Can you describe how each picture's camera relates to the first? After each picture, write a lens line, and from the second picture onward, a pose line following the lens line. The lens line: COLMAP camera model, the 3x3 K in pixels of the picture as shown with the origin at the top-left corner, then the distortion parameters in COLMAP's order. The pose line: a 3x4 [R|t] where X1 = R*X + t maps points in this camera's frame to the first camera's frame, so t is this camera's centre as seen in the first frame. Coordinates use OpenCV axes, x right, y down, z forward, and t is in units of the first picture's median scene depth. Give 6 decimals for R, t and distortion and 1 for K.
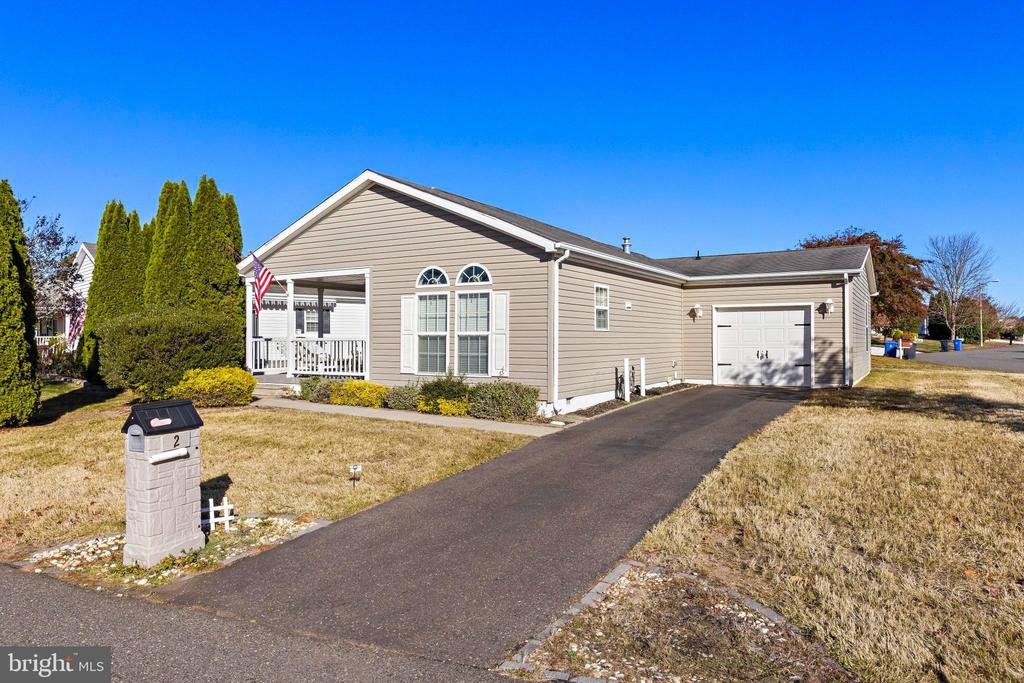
lens RADIAL K [[679.9, 0, 511.3], [0, 679.9, 333.6], [0, 0, 1]] dist [-0.011228, -0.000540]
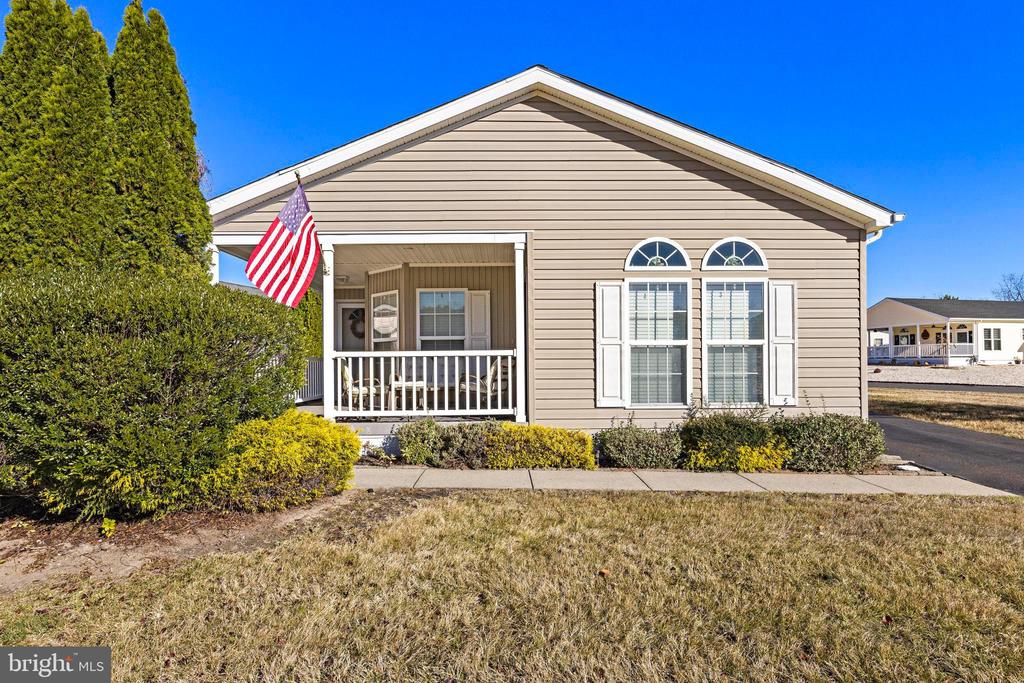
lens RADIAL K [[554.8, 0, 511.8], [0, 554.8, 361.0], [0, 0, 1]] dist [0.004493, -0.001710]
pose [[0.849115, -0.003470, 0.528196, -0.506245], [0.002725, 0.999994, 0.002190, 0.015221], [-0.528200, -0.000420, 0.849120, 0.625061]]
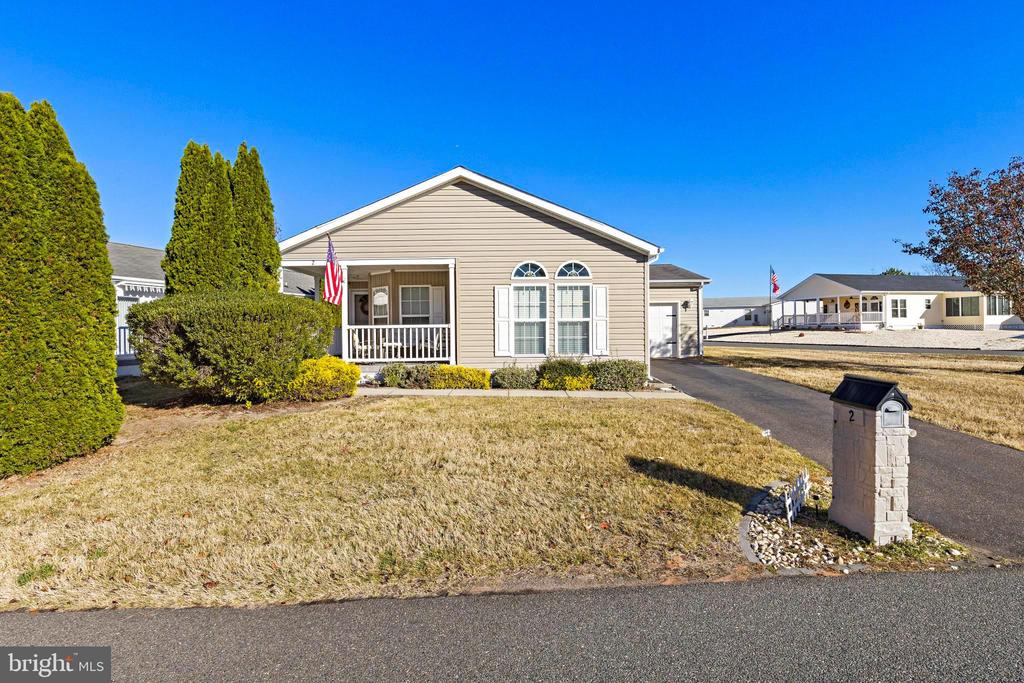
lens RADIAL K [[518.3, 0, 515.1], [0, 518.3, 329.0], [0, 0, 1]] dist [0.003557, 0.000918]
pose [[0.852363, -0.008327, 0.522884, -0.587174], [0.005538, 0.999961, 0.006896, 0.008529], [-0.522921, -0.002982, 0.852376, 0.272292]]
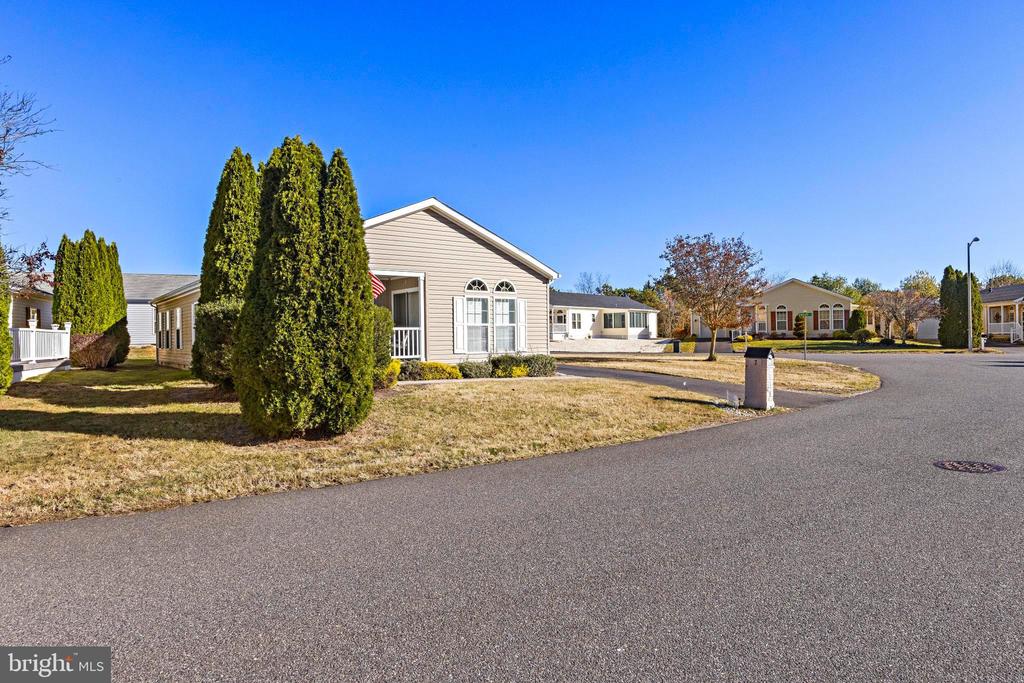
lens RADIAL K [[630.1, 0, 514.8], [0, 630.1, 338.2], [0, 0, 1]] dist [-0.002663, 0.000284]
pose [[0.380338, -0.004636, 0.924836, -1.313967], [0.003448, 0.999988, 0.003595, 0.023873], [-0.924841, 0.001822, 0.380349, 0.415842]]
